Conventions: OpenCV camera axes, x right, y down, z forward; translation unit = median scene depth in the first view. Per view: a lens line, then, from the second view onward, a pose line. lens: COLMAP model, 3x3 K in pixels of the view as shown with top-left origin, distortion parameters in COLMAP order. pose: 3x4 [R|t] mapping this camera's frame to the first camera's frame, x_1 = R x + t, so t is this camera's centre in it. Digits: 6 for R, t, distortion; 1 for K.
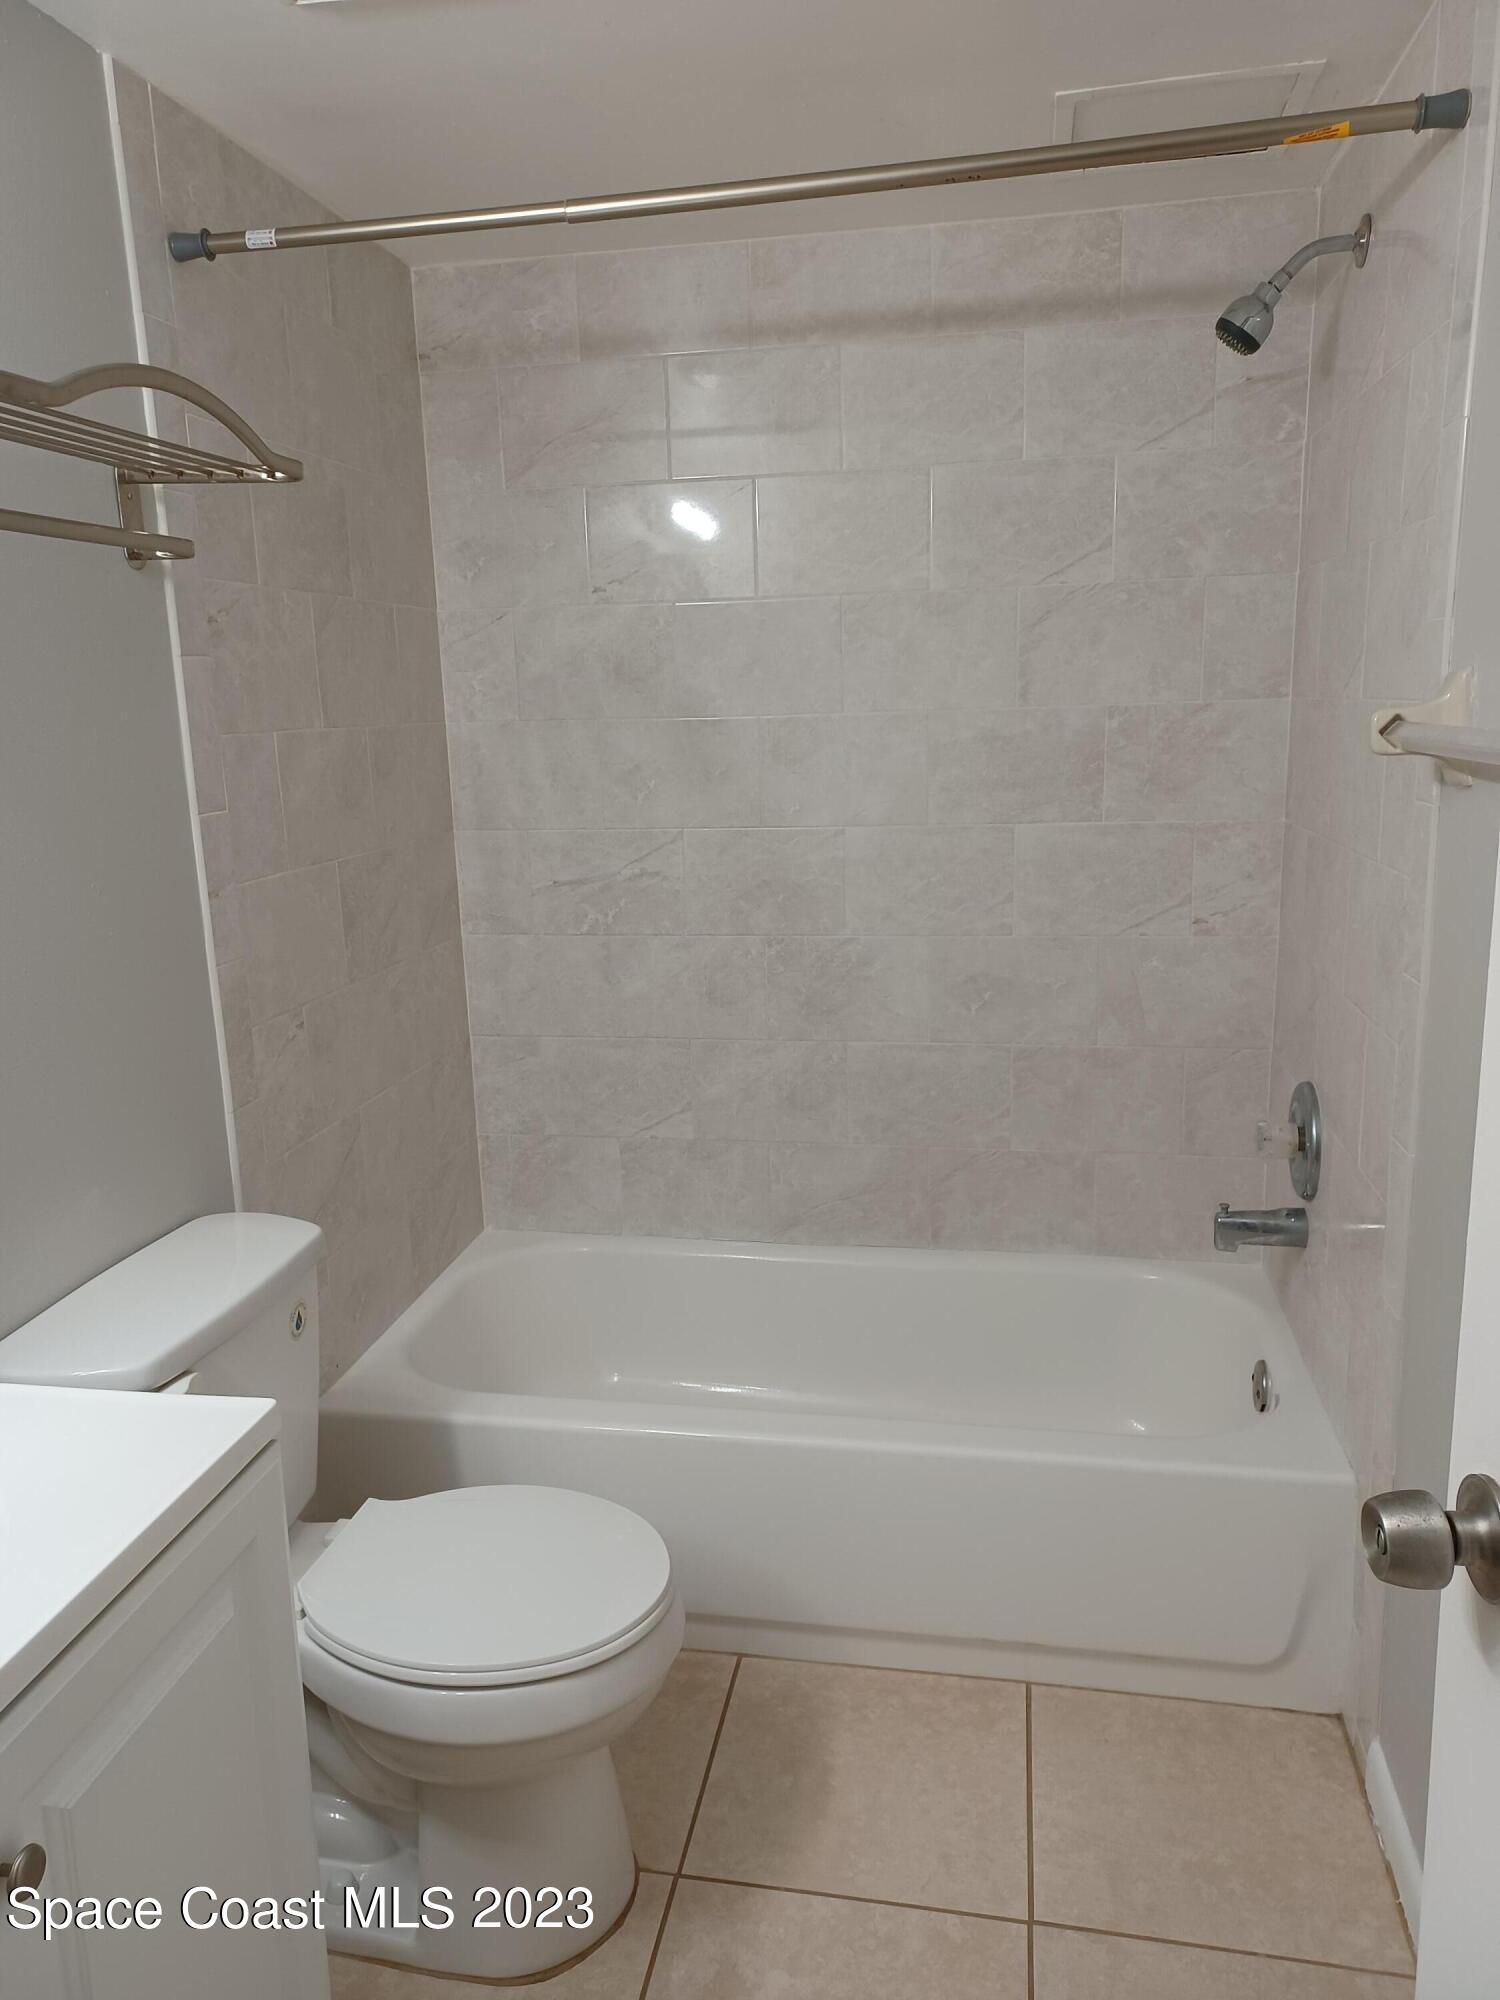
lens RADIAL K [[1445.9, 0, 731.3], [0, 1445.9, 1008.0], [0, 0, 1]] dist [0.082514, -0.078134]
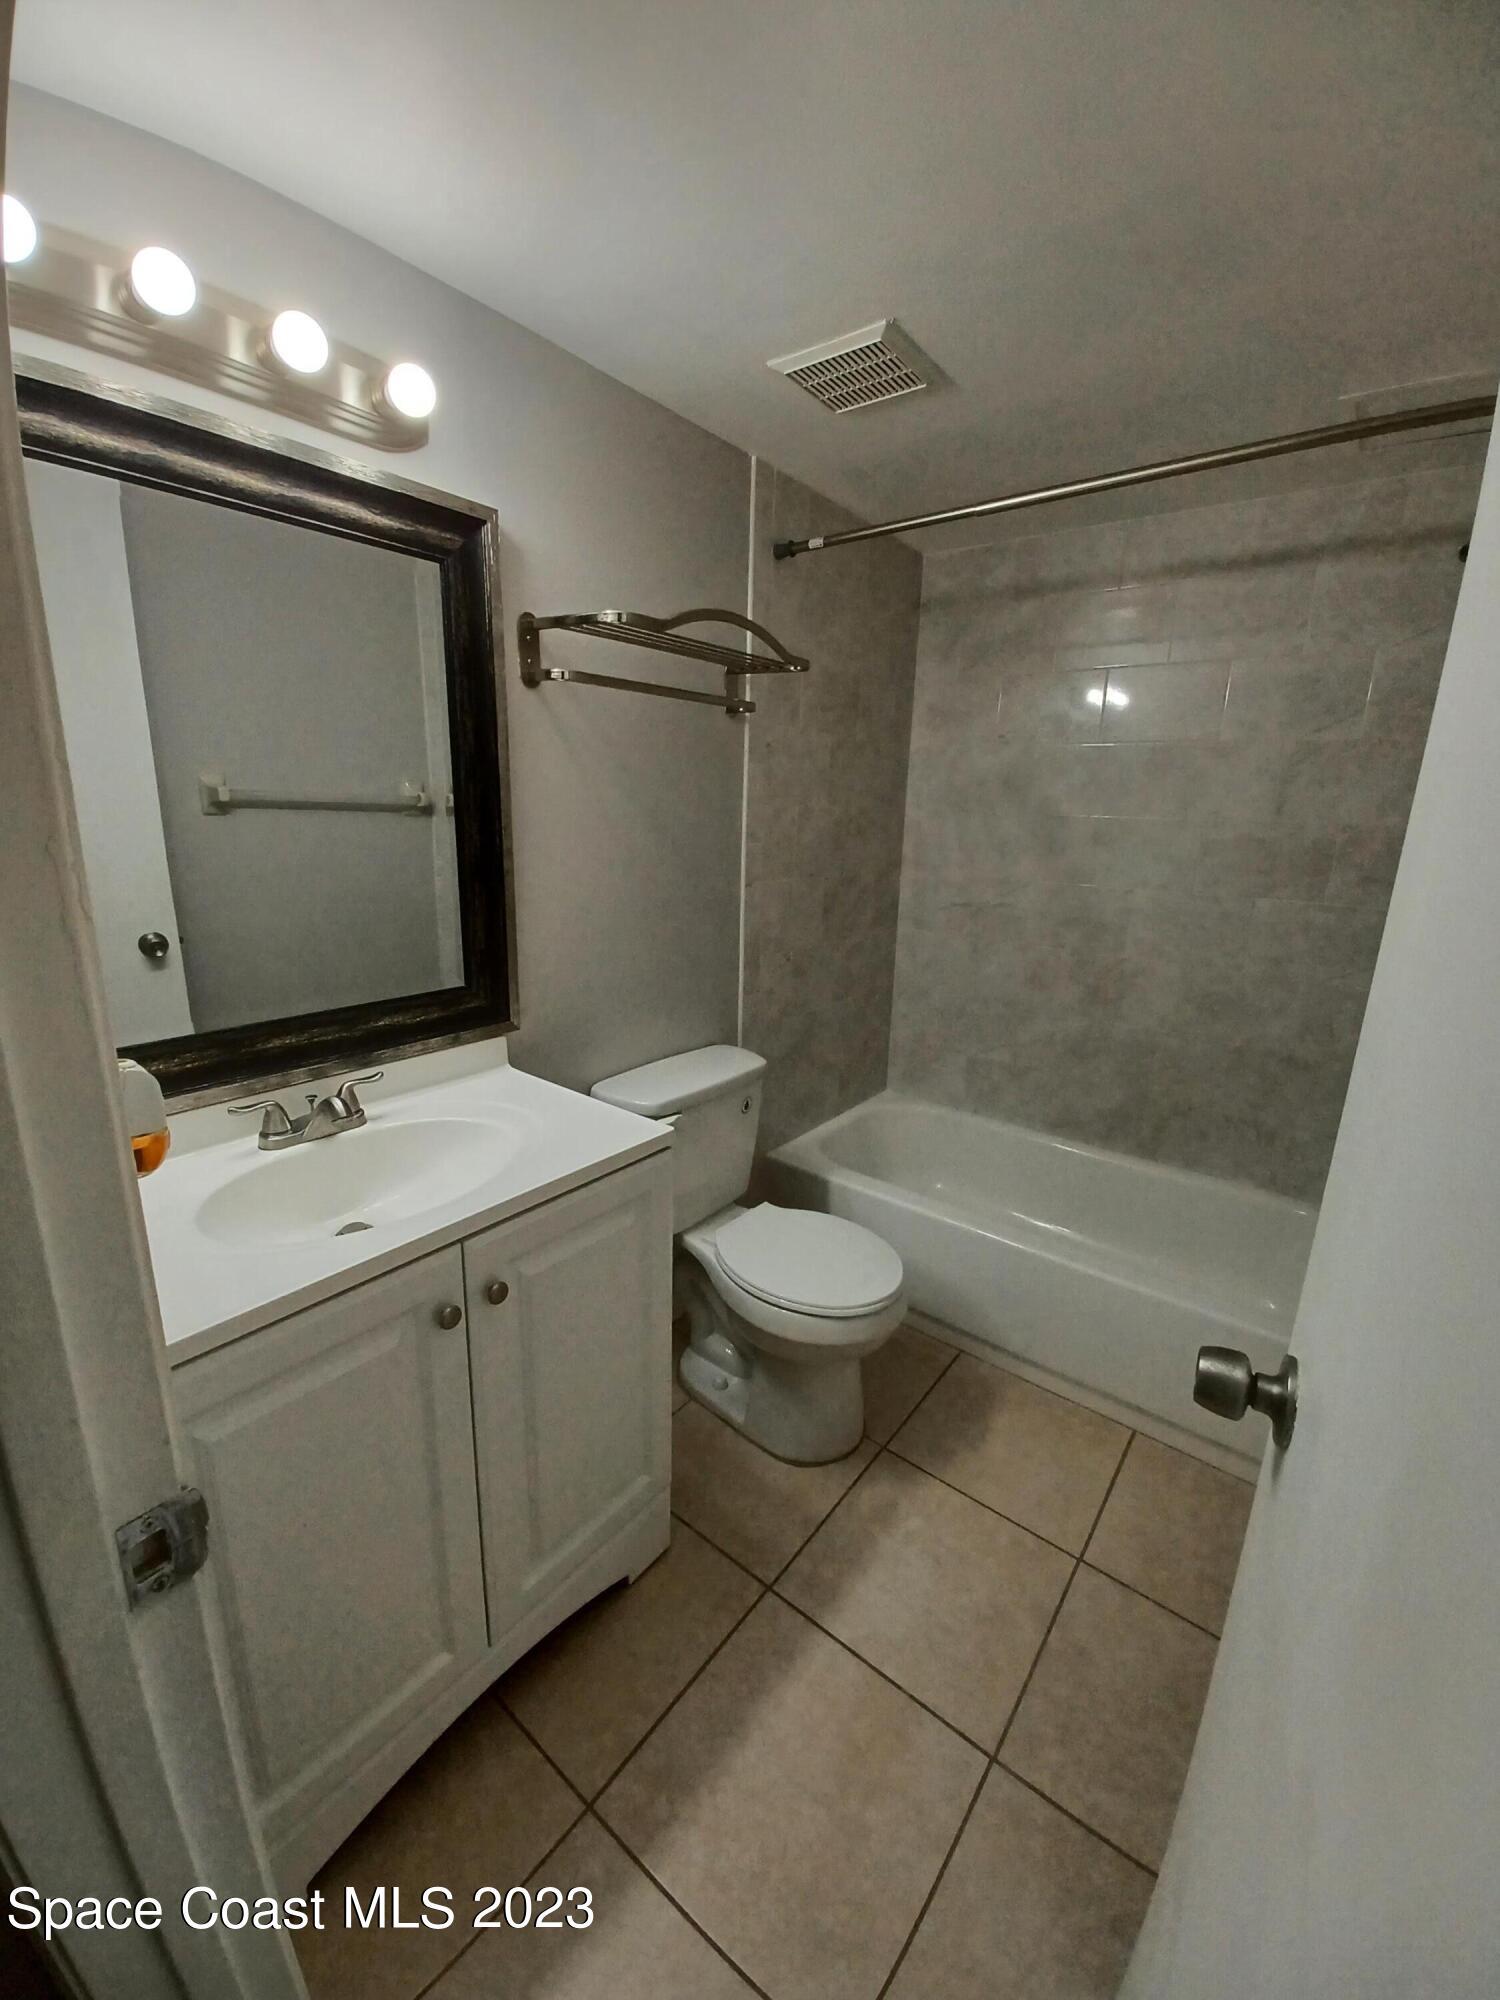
lens RADIAL K [[793.1, 0, 742.7], [0, 793.1, 1006.6], [0, 0, 1]] dist [0.000741, -0.000113]
pose [[0.885192, 0.169271, -0.433338, 0.100440], [-0.152496, 0.985569, 0.073476, 0.004699], [0.439522, 0.001042, 0.898231, 0.028421]]
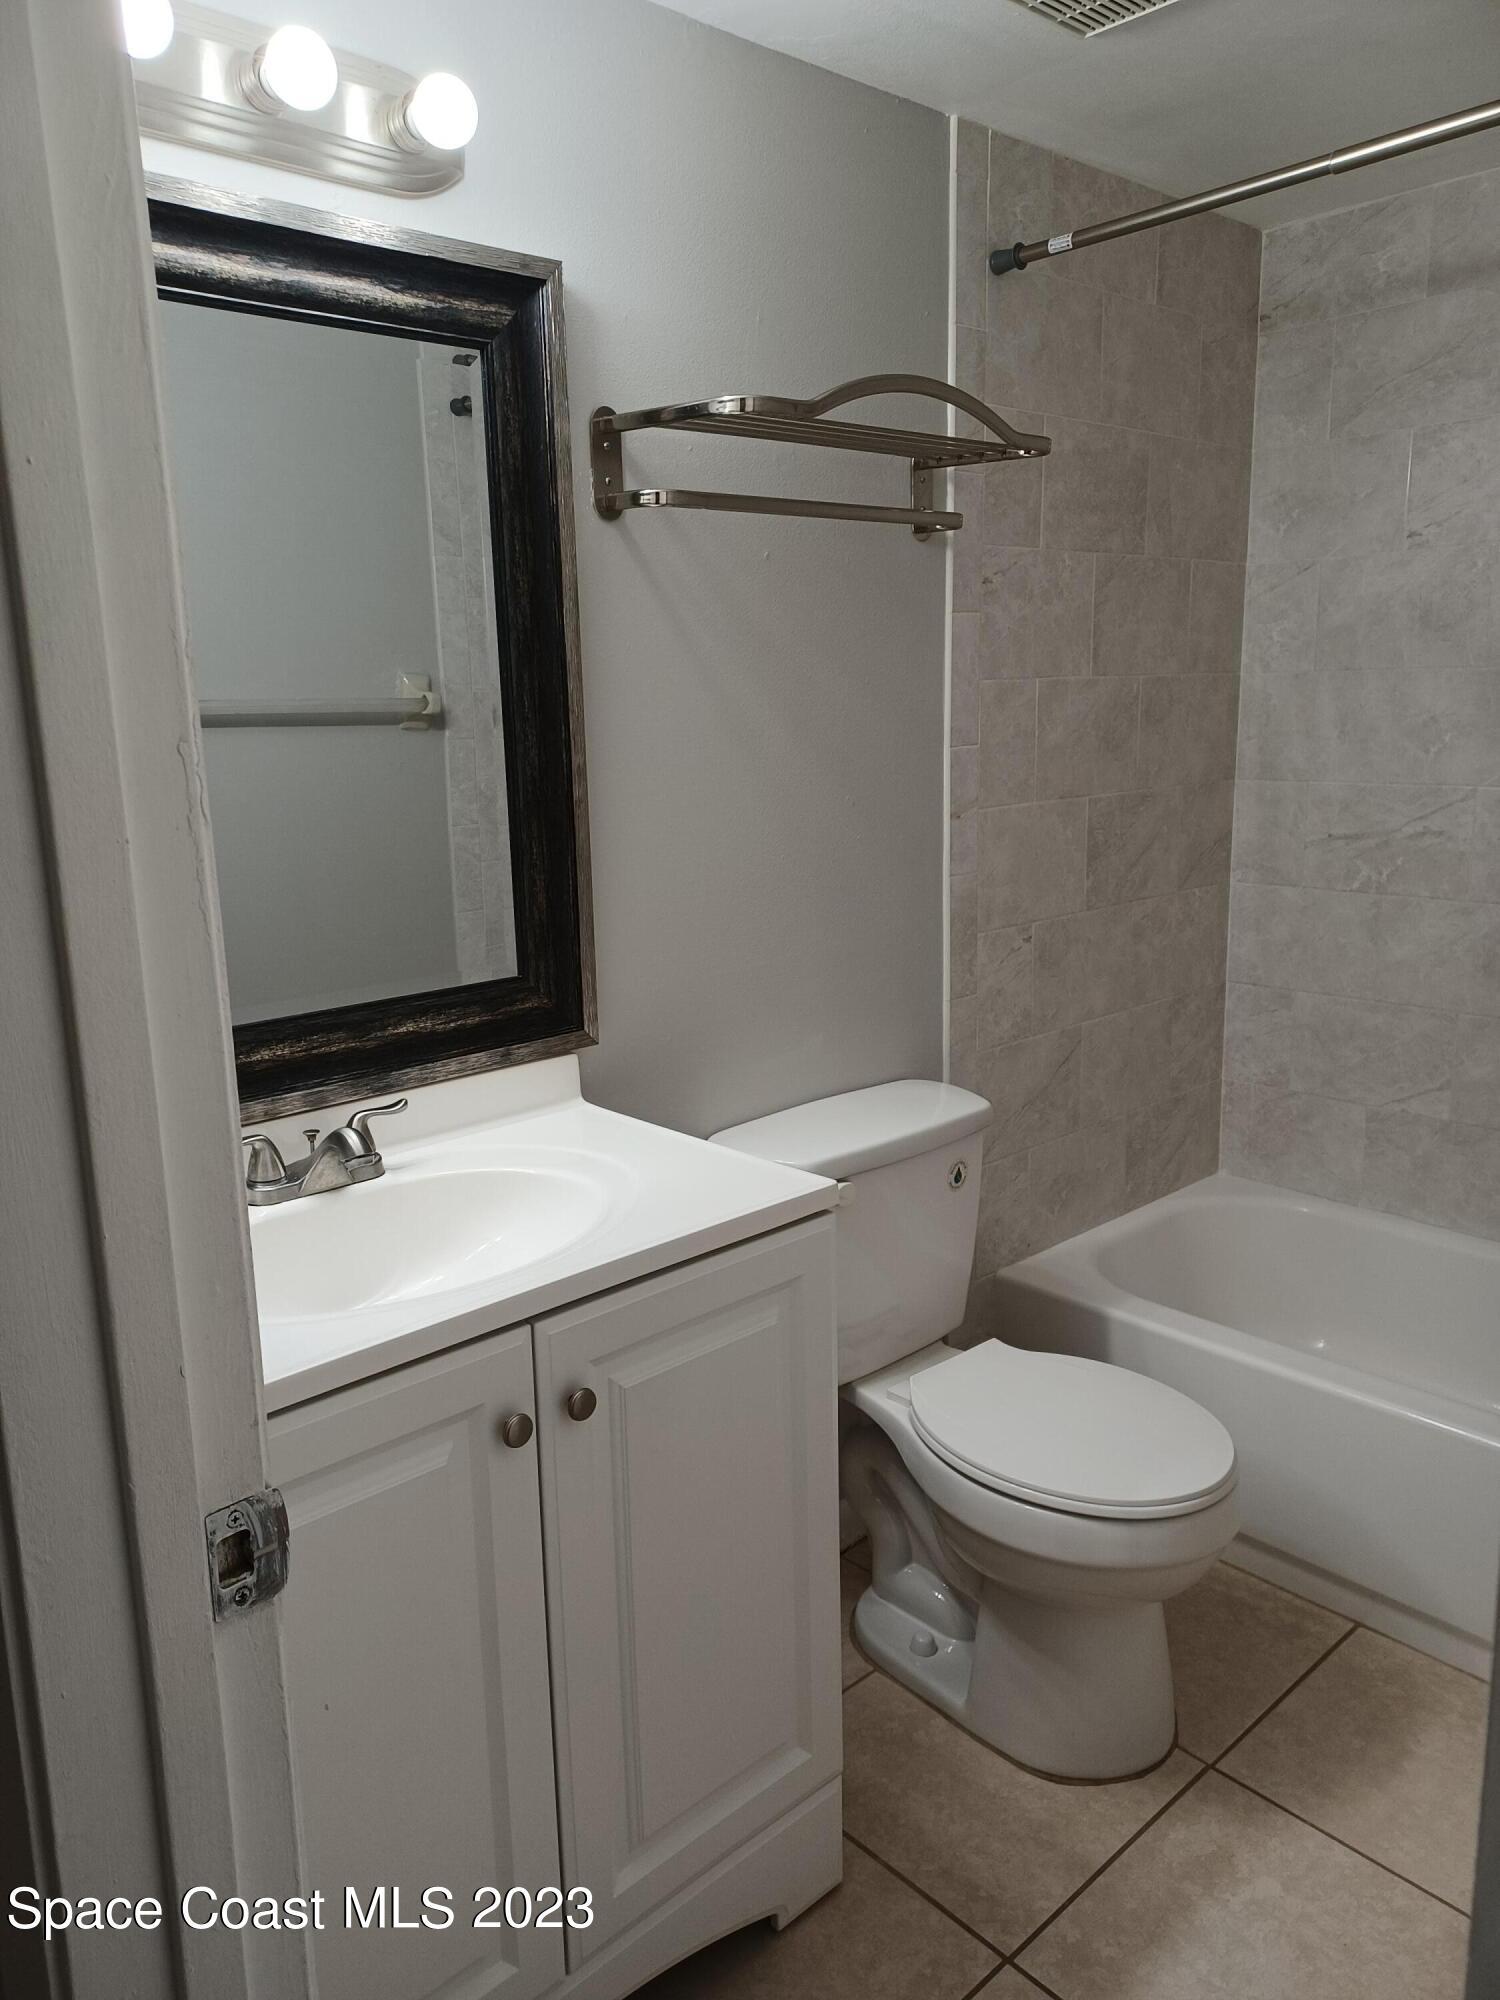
lens RADIAL K [[1445.9, 0, 731.3], [0, 1445.9, 1008.0], [0, 0, 1]] dist [0.082514, -0.078134]
pose [[0.805440, 0.138152, -0.576351, 0.155146], [-0.126754, 0.990106, 0.060193, 0.023029], [0.578964, 0.024573, 0.814983, -0.049903]]
